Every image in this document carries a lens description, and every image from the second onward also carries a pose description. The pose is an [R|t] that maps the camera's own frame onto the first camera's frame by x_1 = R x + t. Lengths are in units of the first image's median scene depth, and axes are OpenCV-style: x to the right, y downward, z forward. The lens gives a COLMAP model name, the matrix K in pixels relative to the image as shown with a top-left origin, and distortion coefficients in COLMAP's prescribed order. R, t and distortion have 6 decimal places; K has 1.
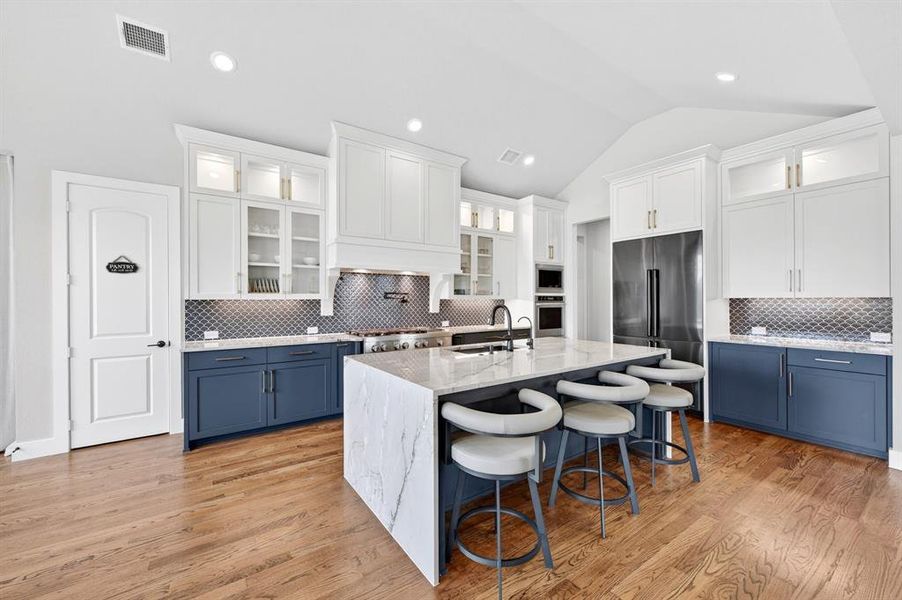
lens RADIAL K [[358.1, 0, 451.0], [0, 358.1, 300.0], [0, 0, 1]] dist [0.000017, 0.000033]
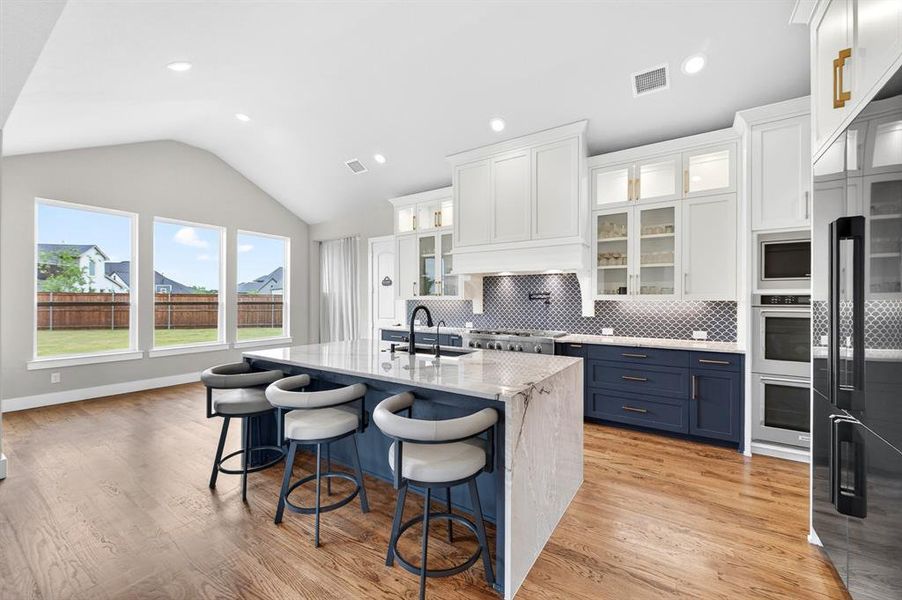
lens RADIAL K [[353.1, 0, 460.3], [0, 353.1, 303.2], [0, 0, 1]] dist [-0.000492, -0.000074]
pose [[0.378121, 0.010262, -0.925699, 0.602727], [-0.004980, 0.999947, 0.009051, -0.001071], [0.925743, 0.001188, 0.378152, 0.418632]]
